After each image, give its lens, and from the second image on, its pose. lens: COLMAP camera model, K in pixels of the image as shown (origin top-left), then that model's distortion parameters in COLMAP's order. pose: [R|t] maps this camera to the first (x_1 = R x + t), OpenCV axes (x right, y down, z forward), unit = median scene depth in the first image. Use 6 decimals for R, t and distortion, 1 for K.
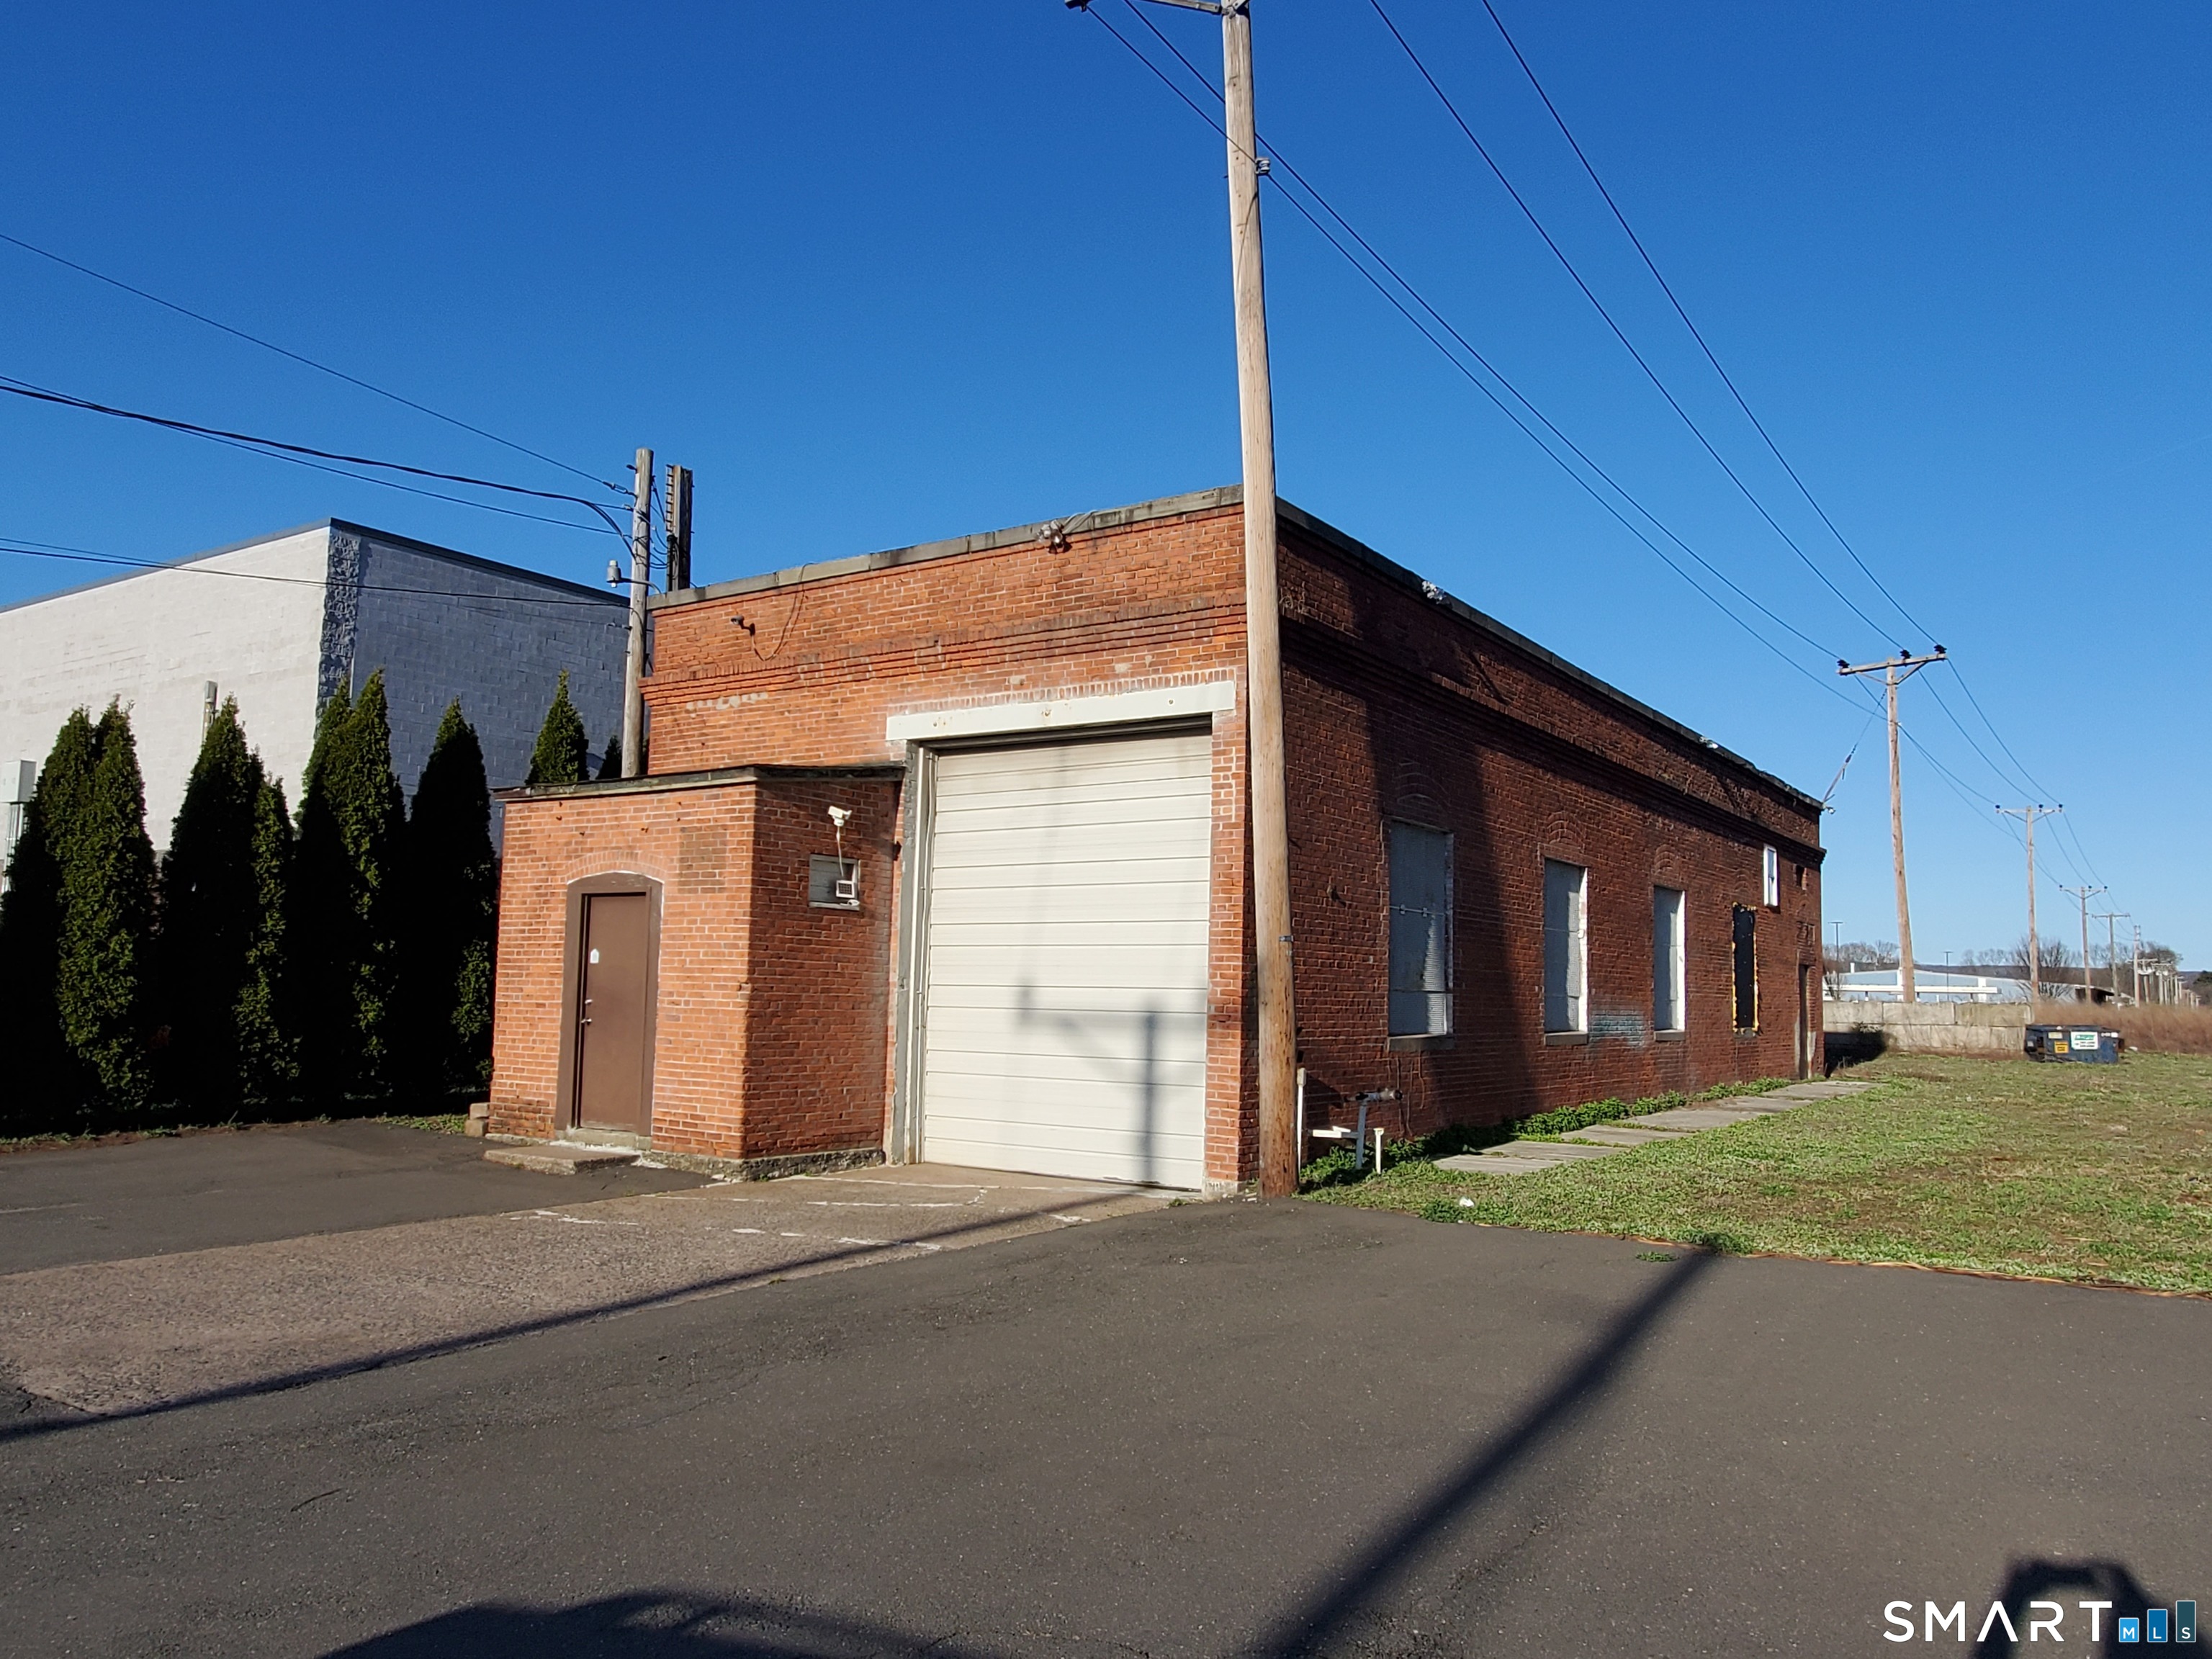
lens RADIAL K [[1547.0, 0, 1106.8], [0, 1547.0, 851.9], [0, 0, 1]] dist [-0.008074, 0.040958]
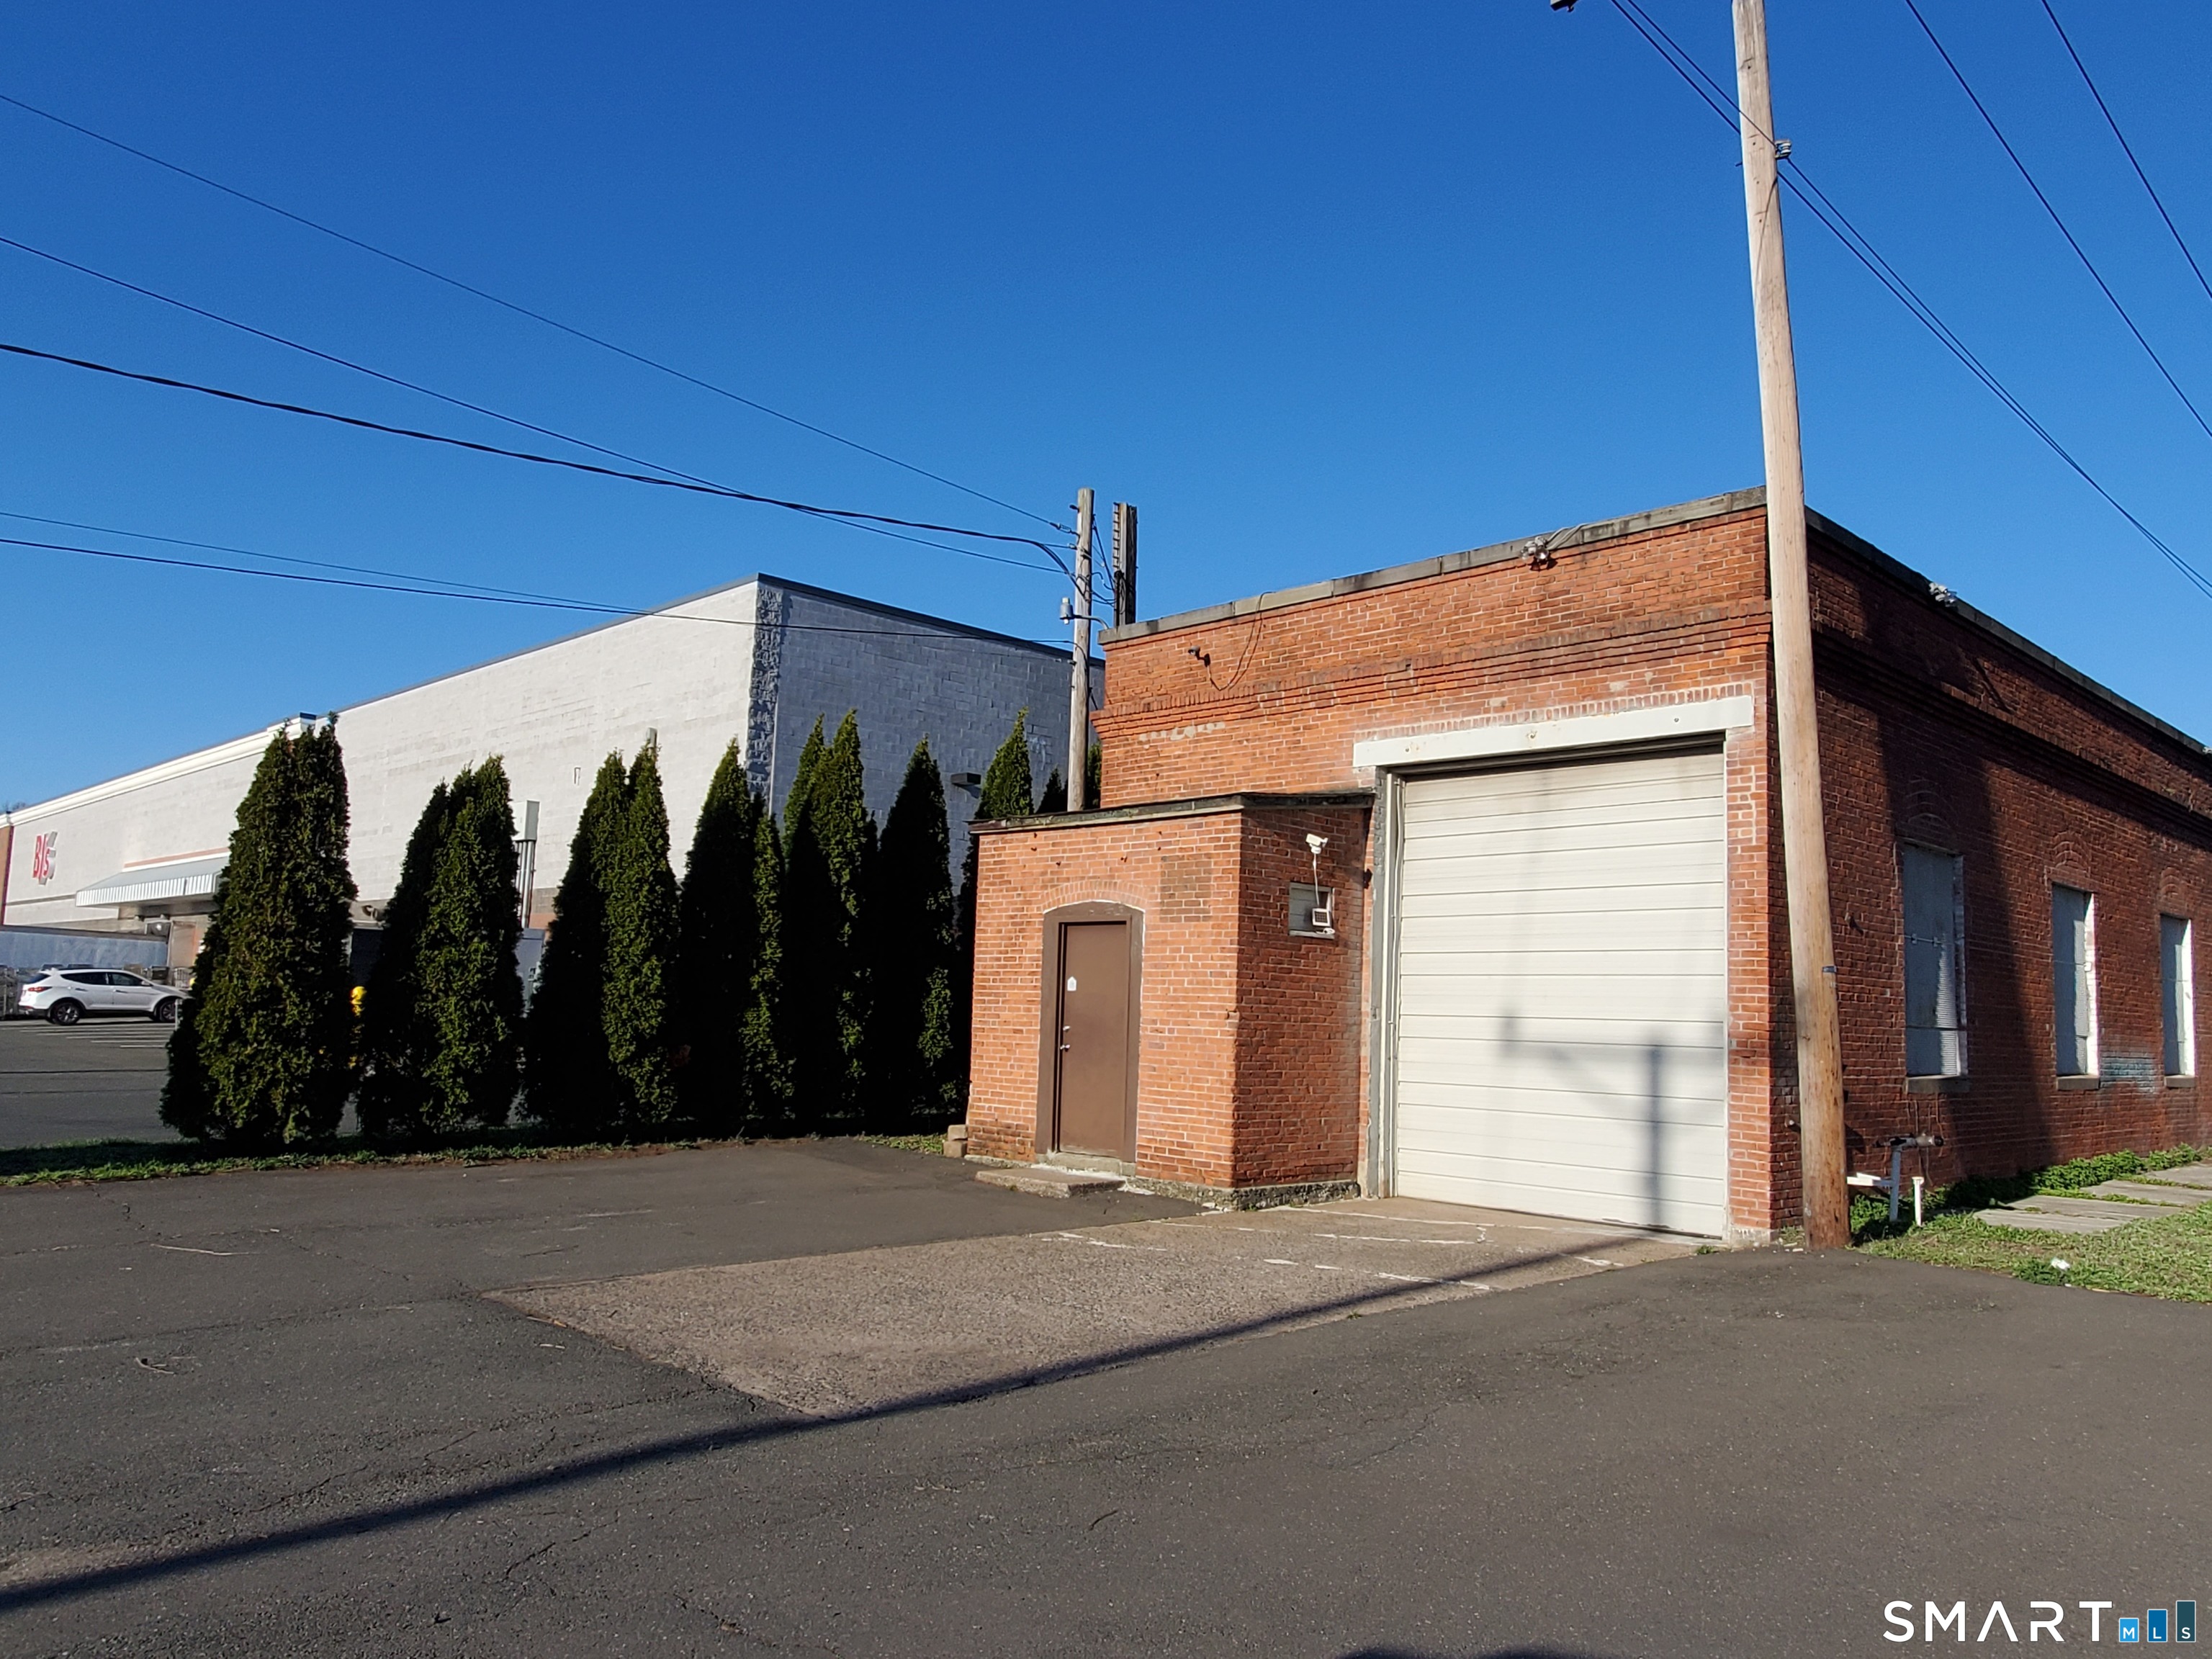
lens RADIAL K [[1548.5, 0, 1133.4], [0, 1548.5, 852.9], [0, 0, 1]] dist [-0.005135, 0.045627]
pose [[0.982062, -0.009733, -0.188309, -0.099989], [0.006150, 0.999789, -0.019601, 0.001454], [0.188460, 0.018091, 0.981914, 0.002488]]
